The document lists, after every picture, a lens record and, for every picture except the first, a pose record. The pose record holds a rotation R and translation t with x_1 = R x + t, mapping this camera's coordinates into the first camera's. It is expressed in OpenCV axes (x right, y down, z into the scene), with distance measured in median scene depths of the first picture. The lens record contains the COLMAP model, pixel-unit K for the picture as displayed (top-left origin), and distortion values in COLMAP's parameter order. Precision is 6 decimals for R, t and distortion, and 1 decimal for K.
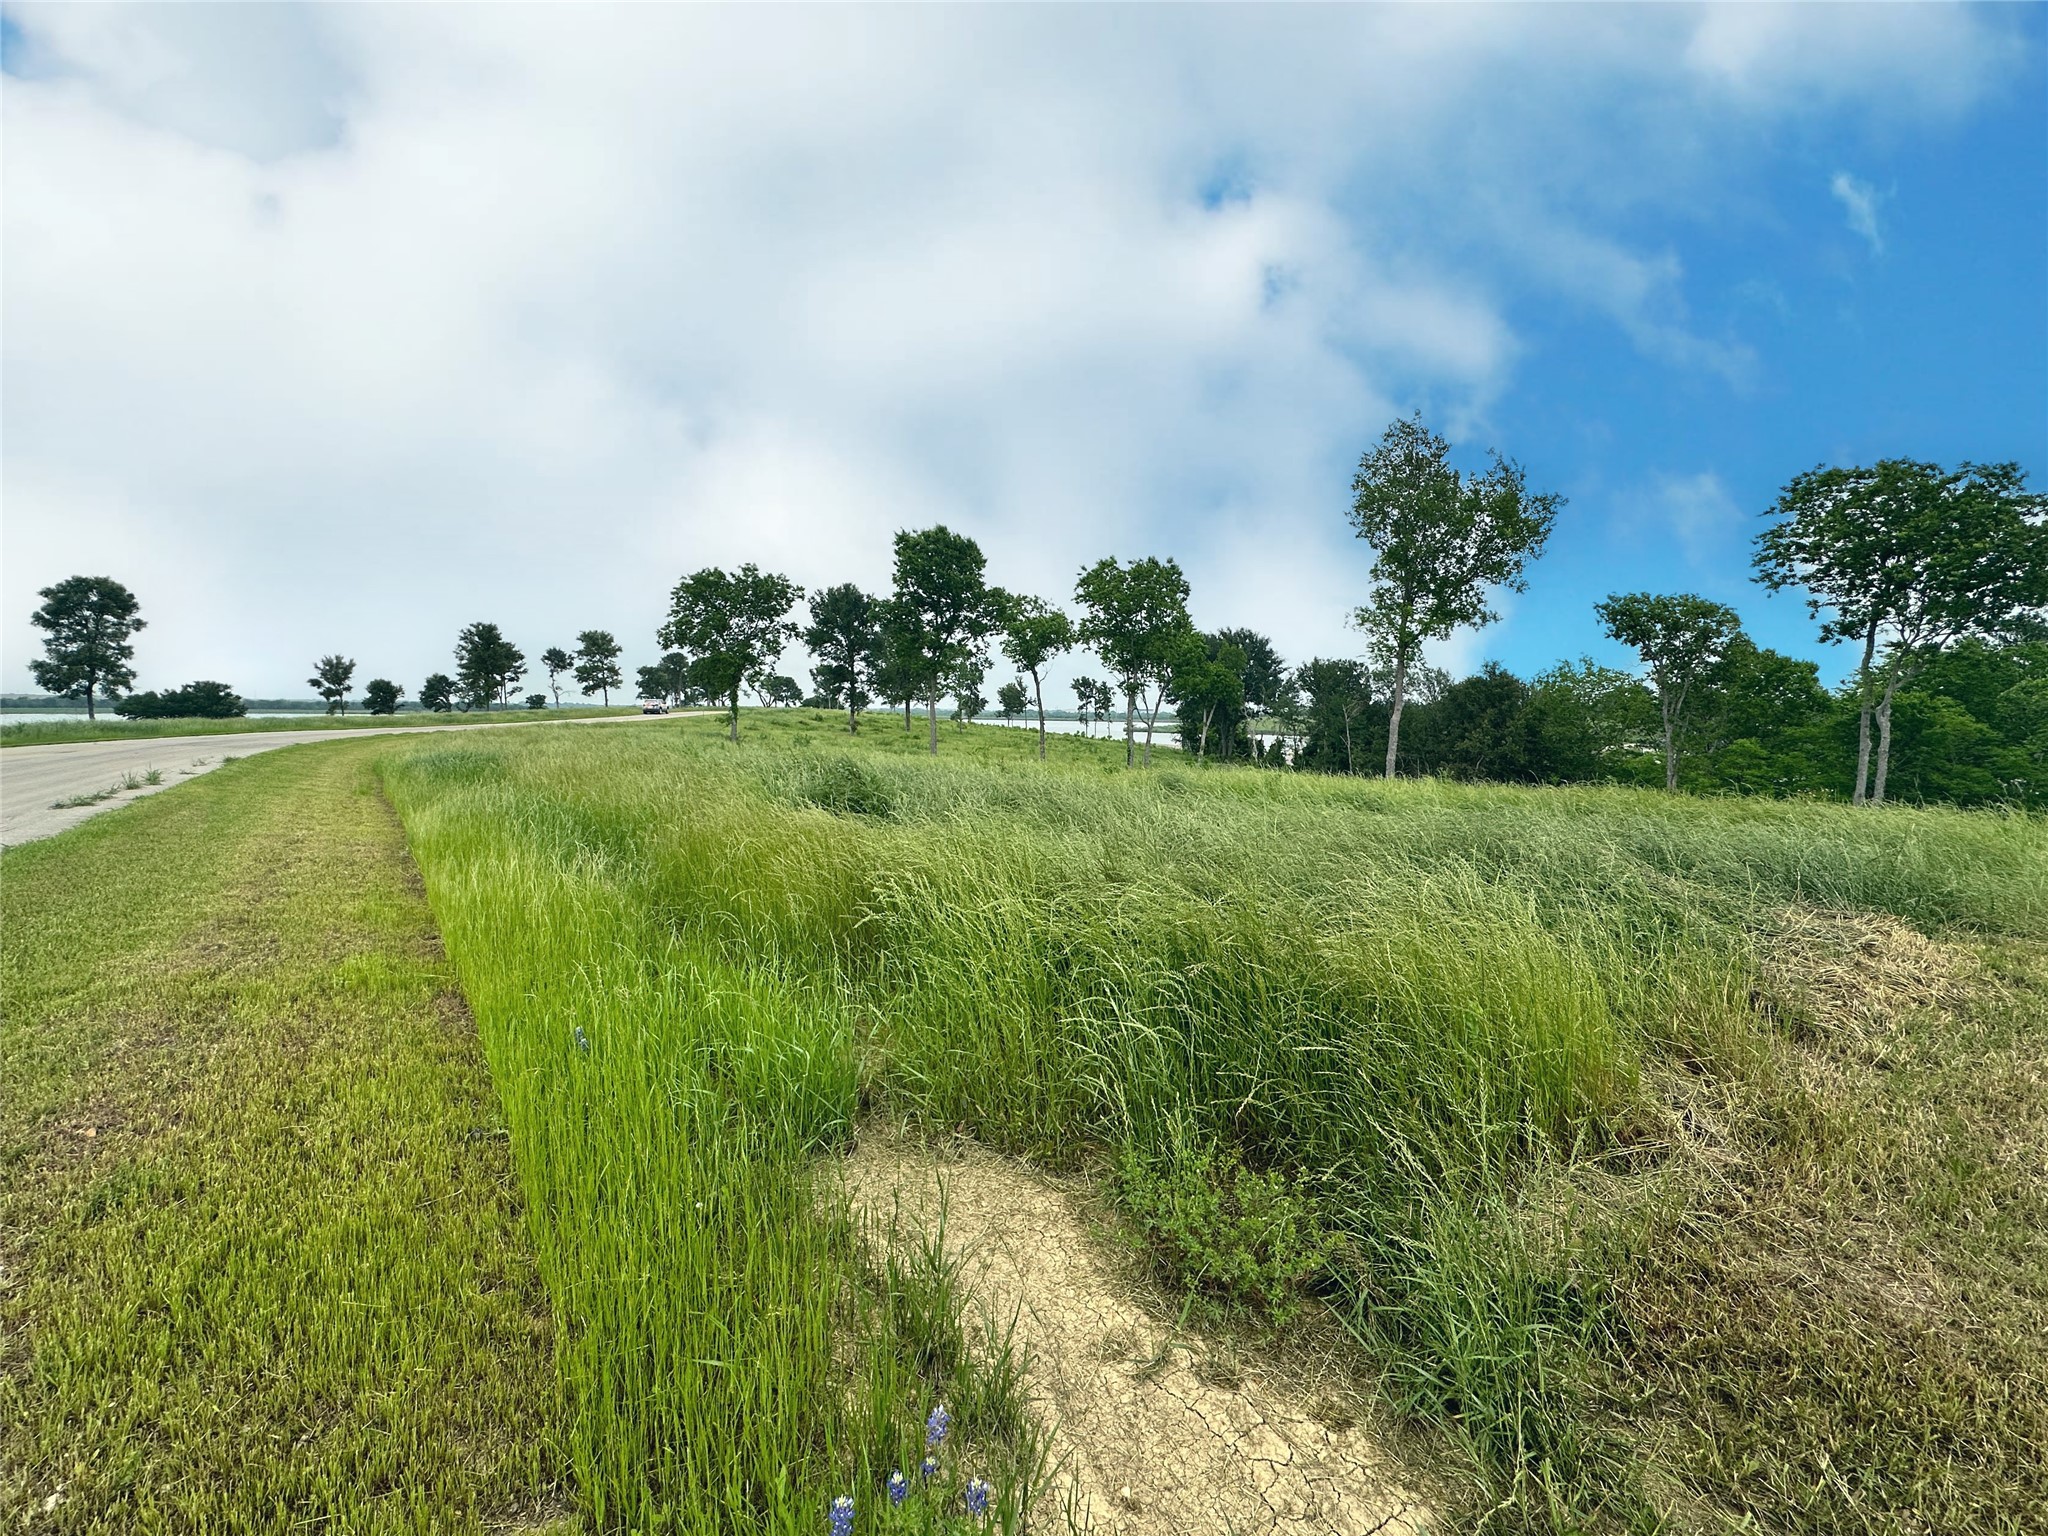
lens RADIAL K [[816.5, 0, 1022.4], [0, 816.5, 767.4], [0, 0, 1]] dist [-0.004170, 0.000329]
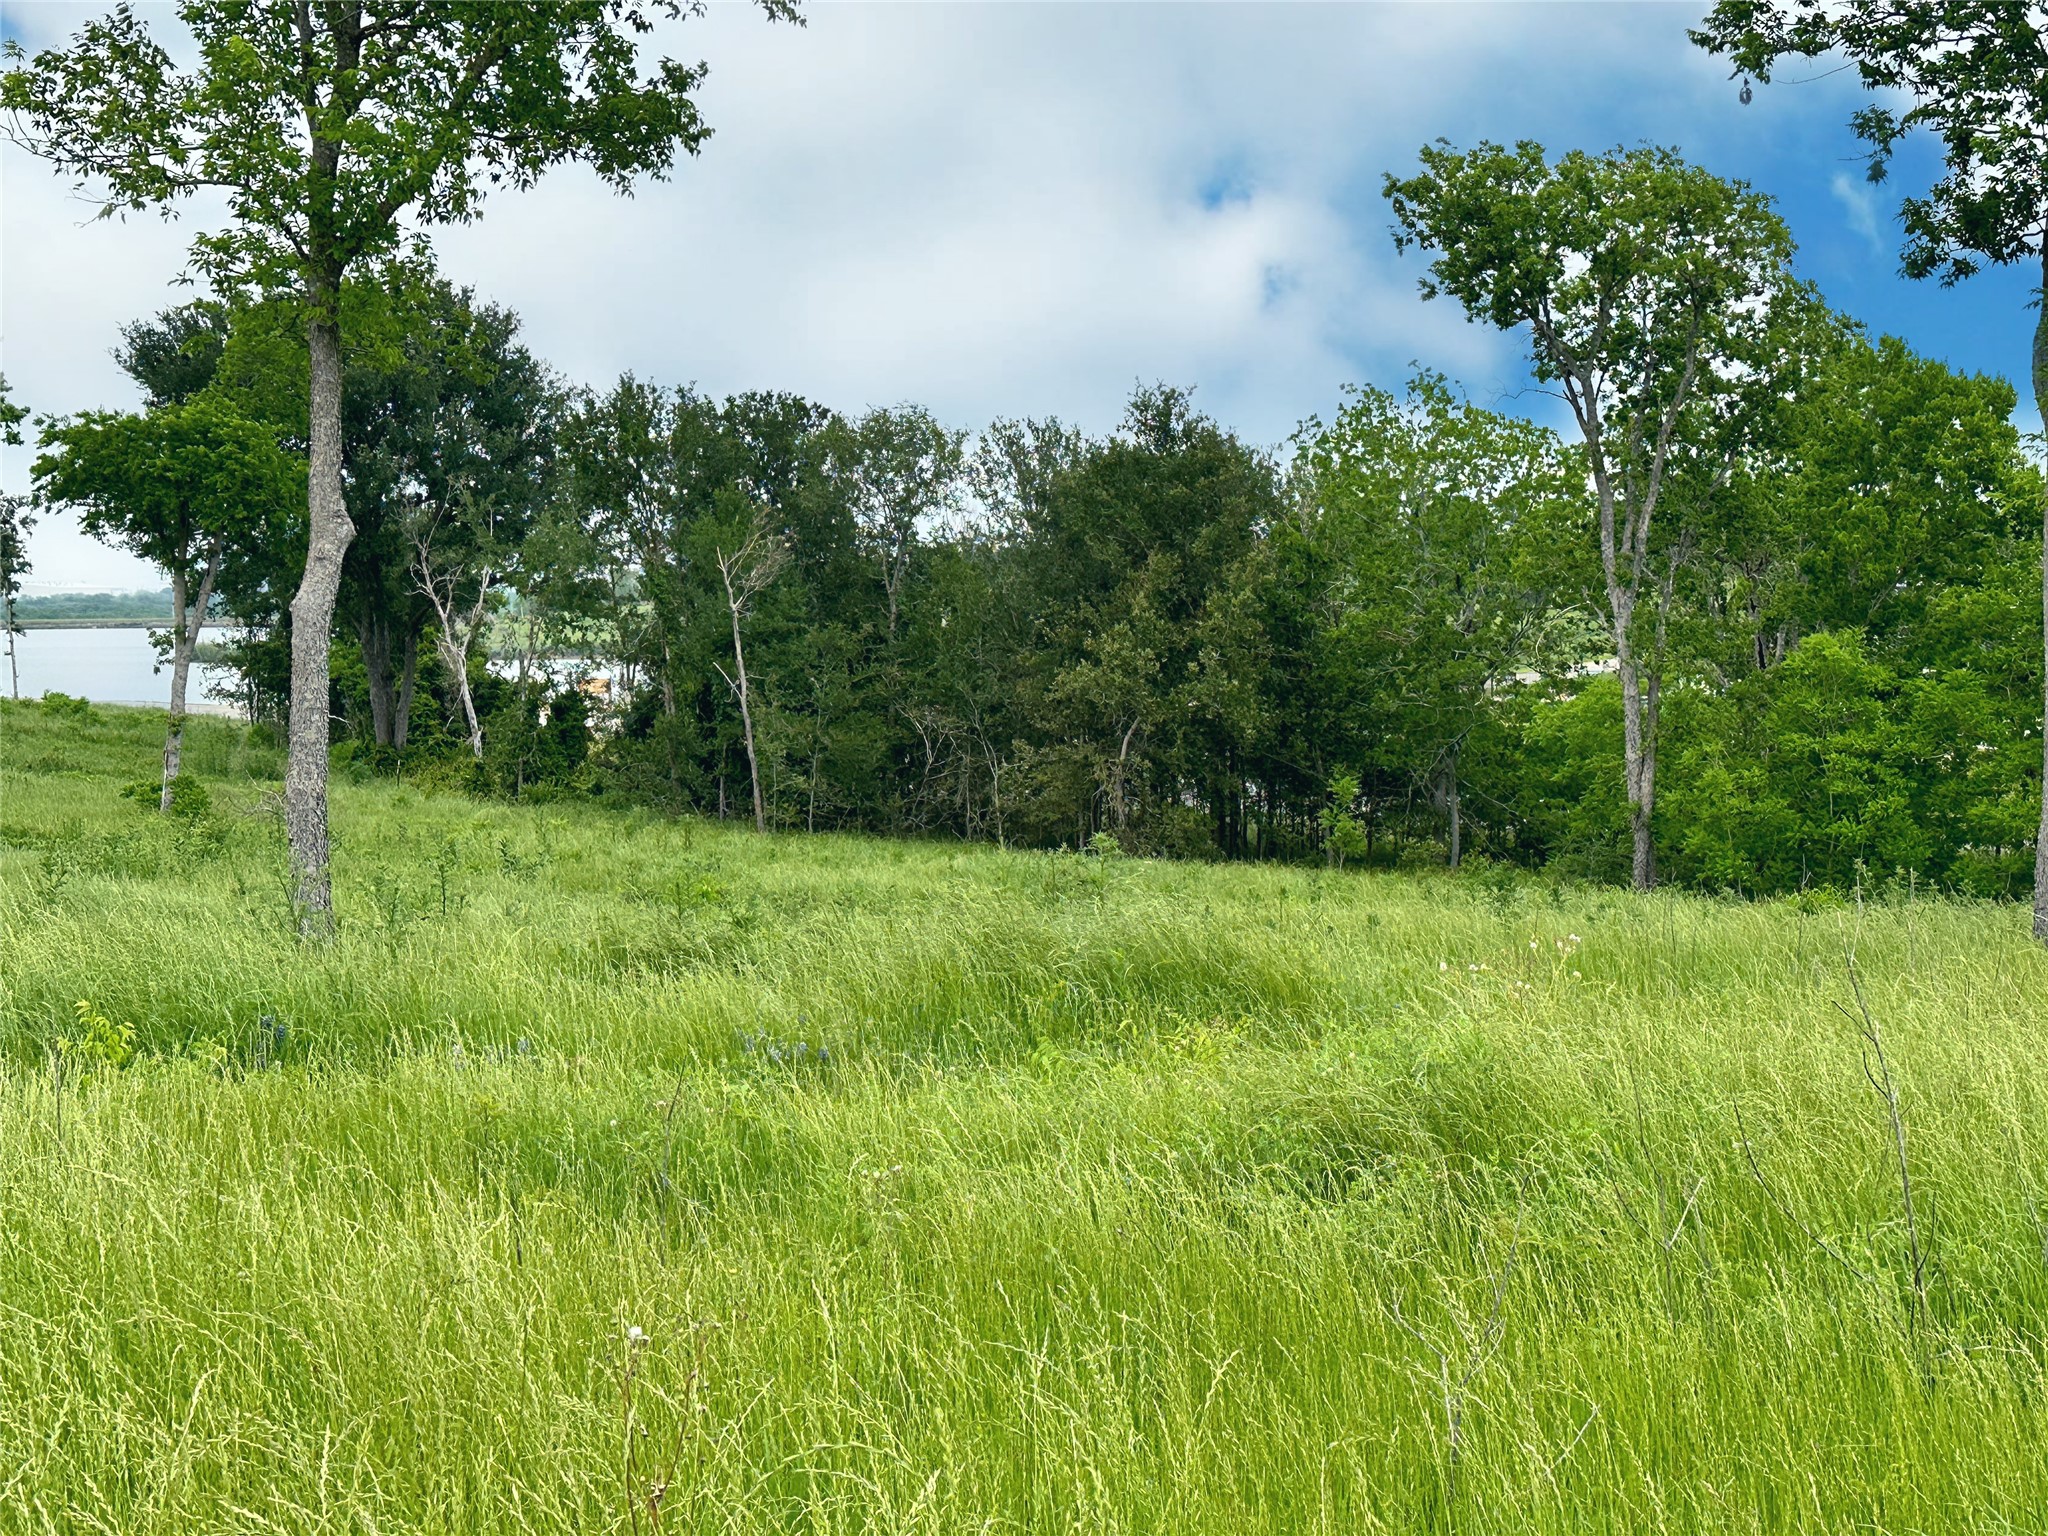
lens RADIAL K [[2778.7, 0, 1031.8], [0, 2778.7, 763.0], [0, 0, 1]] dist [0.117497, 0.000000]
pose [[0.918466, -0.049177, 0.392432, 0.550357], [0.050939, 0.998684, 0.005929, -0.019832], [-0.392207, 0.014545, 0.919762, 0.417262]]
